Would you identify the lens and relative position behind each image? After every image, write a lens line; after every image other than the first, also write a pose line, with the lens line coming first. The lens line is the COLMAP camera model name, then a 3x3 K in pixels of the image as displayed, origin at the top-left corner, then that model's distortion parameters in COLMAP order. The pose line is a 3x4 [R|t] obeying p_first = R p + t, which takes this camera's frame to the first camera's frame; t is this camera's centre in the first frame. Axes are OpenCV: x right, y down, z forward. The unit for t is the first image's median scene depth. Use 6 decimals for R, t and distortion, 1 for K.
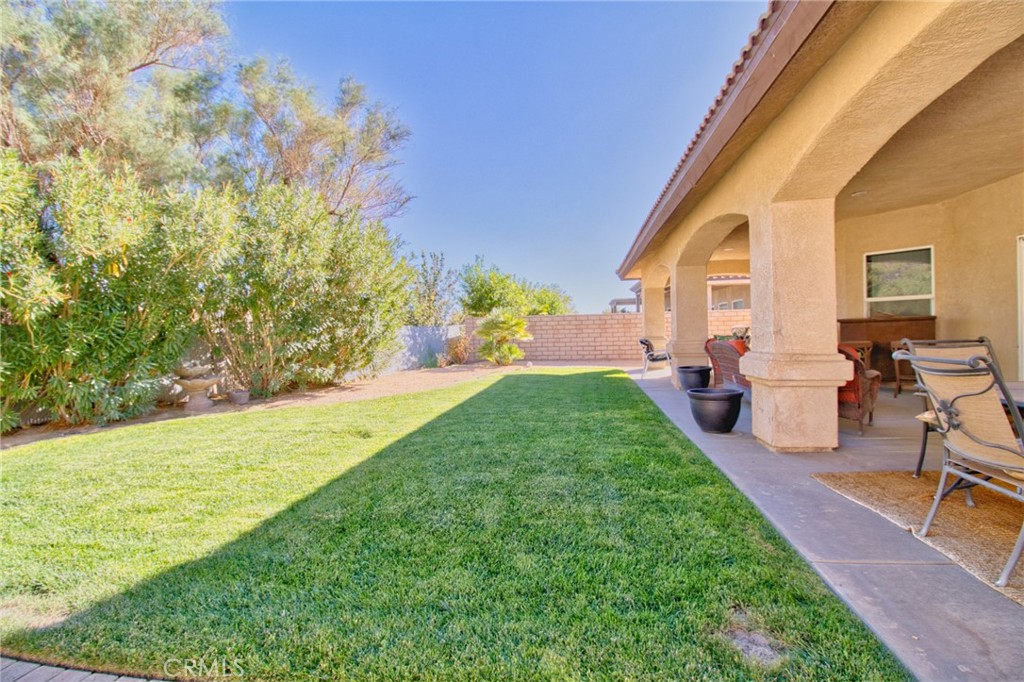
lens RADIAL K [[475.8, 0, 519.3], [0, 475.8, 338.1], [0, 0, 1]] dist [-0.004834, -0.009706]
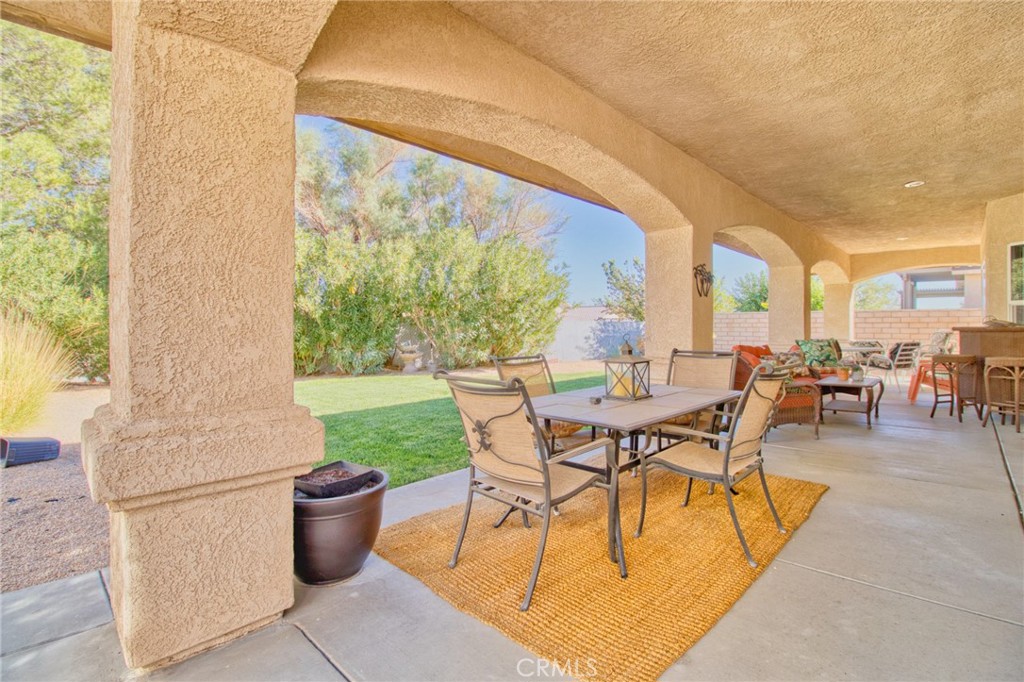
lens RADIAL K [[478.4, 0, 539.3], [0, 478.4, 319.3], [0, 0, 1]] dist [0.000582, -0.014707]
pose [[0.826310, 0.018059, -0.562926, 0.596545], [-0.031670, 0.999394, -0.014427, -0.020021], [0.562324, 0.029749, 0.826381, -0.096255]]
